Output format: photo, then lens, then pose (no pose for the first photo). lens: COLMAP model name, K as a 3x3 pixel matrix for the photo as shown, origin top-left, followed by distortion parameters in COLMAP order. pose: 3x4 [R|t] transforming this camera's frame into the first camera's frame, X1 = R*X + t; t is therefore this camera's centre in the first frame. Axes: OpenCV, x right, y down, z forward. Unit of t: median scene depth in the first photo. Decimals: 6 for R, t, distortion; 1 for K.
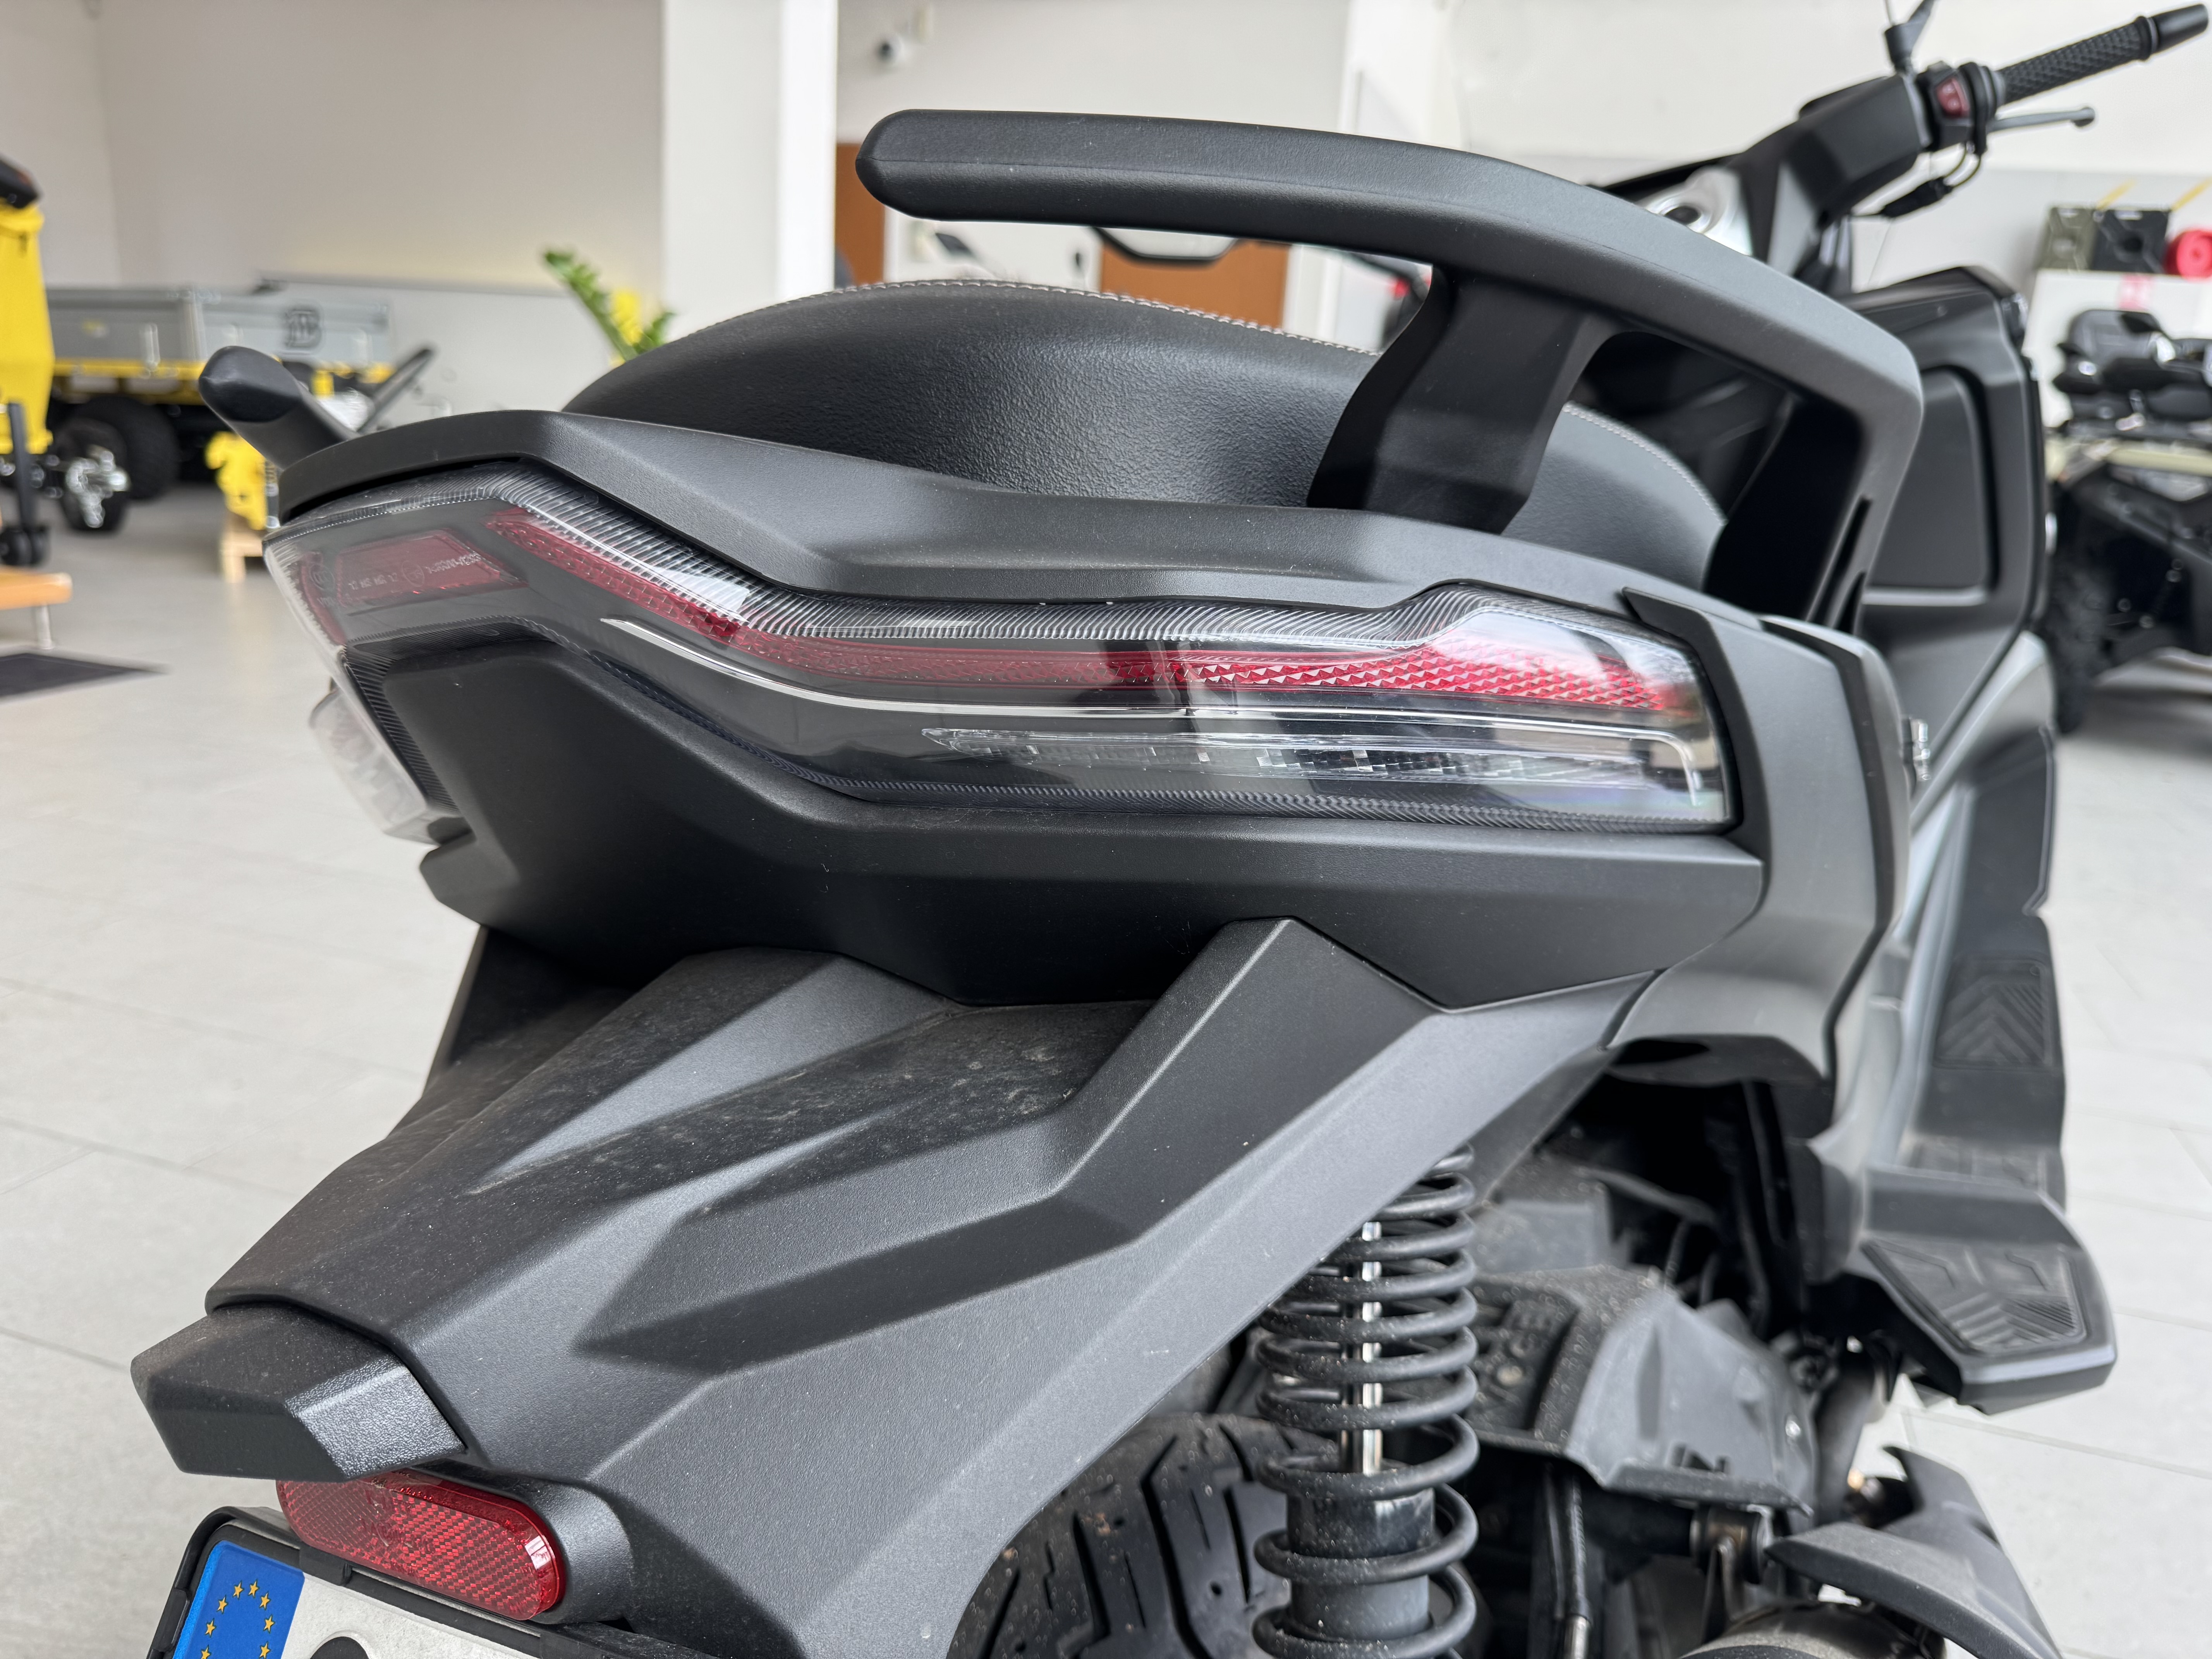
lens RADIAL K [[1649.4, 0, 1106.0], [0, 1649.4, 829.5], [0, 0, 1]] dist [-0.003438, -0.009698]
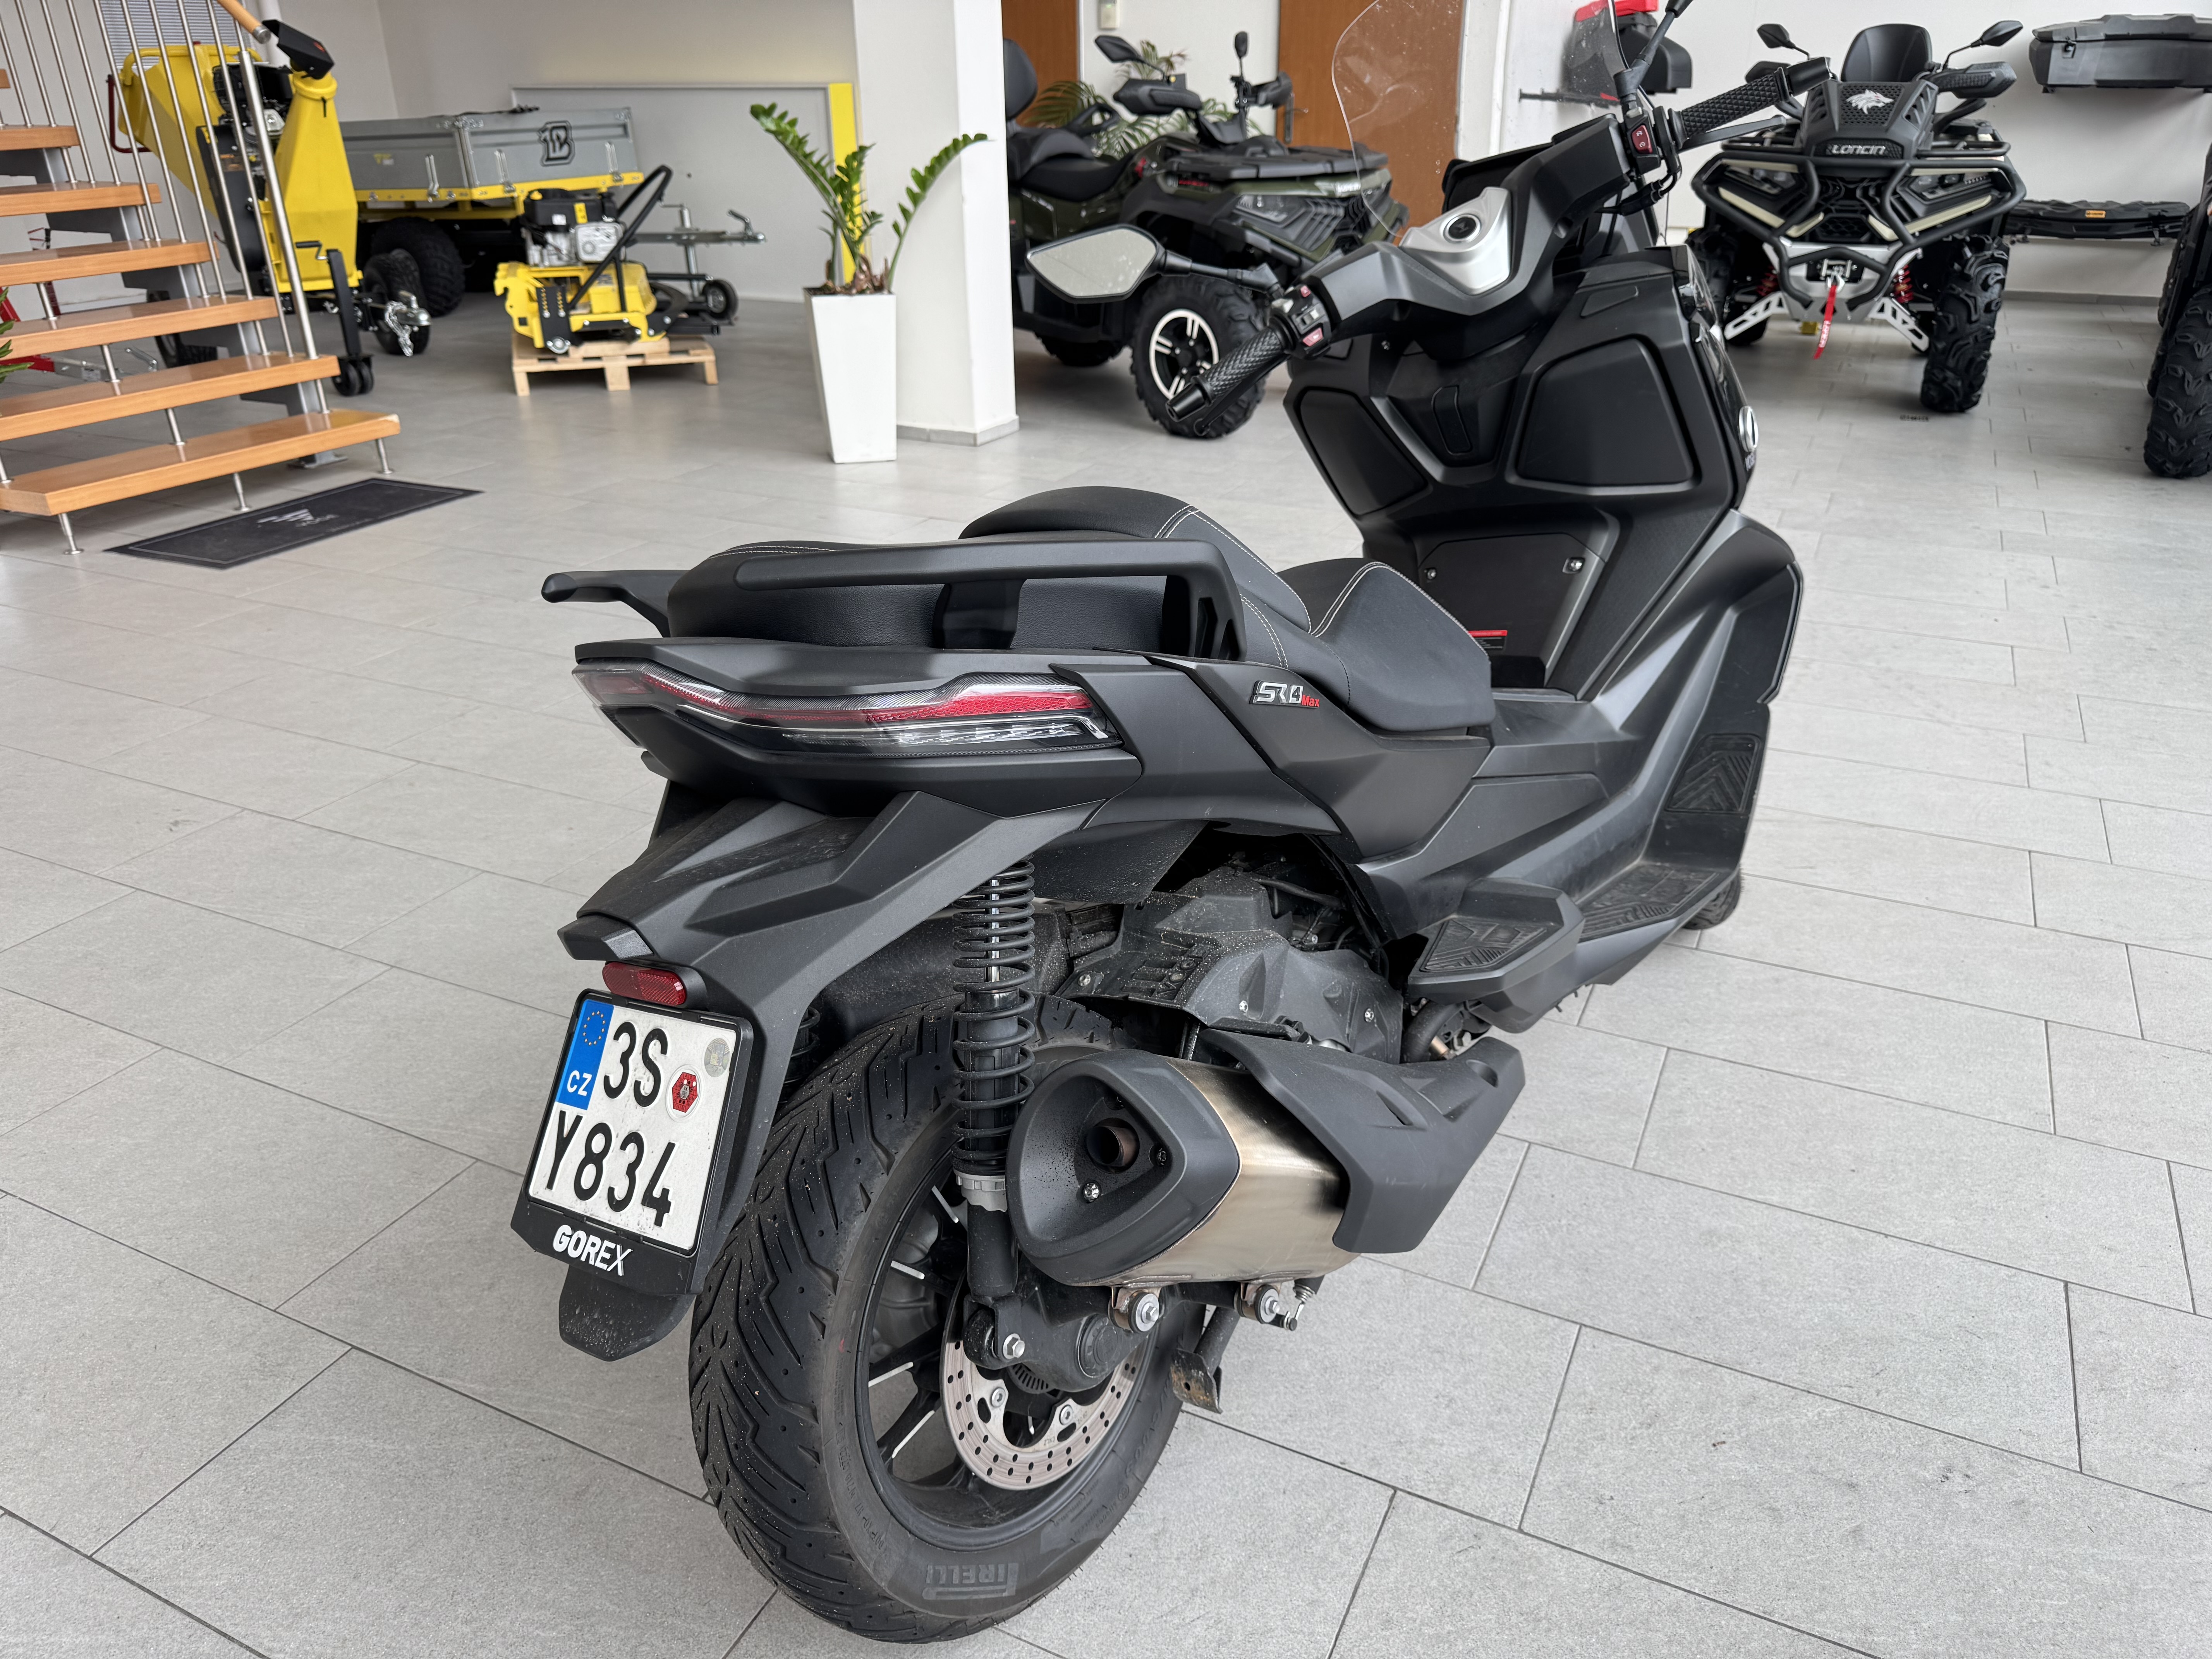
lens RADIAL K [[1572.1, 0, 1106.0], [0, 1572.1, 829.5], [0, 0, 1]] dist [0.094081, -0.159020]
pose [[0.988632, -0.006188, -0.150230, 0.411234], [0.030740, 0.986366, 0.161668, -0.152357], [0.147181, -0.164448, 0.975343, -0.805338]]
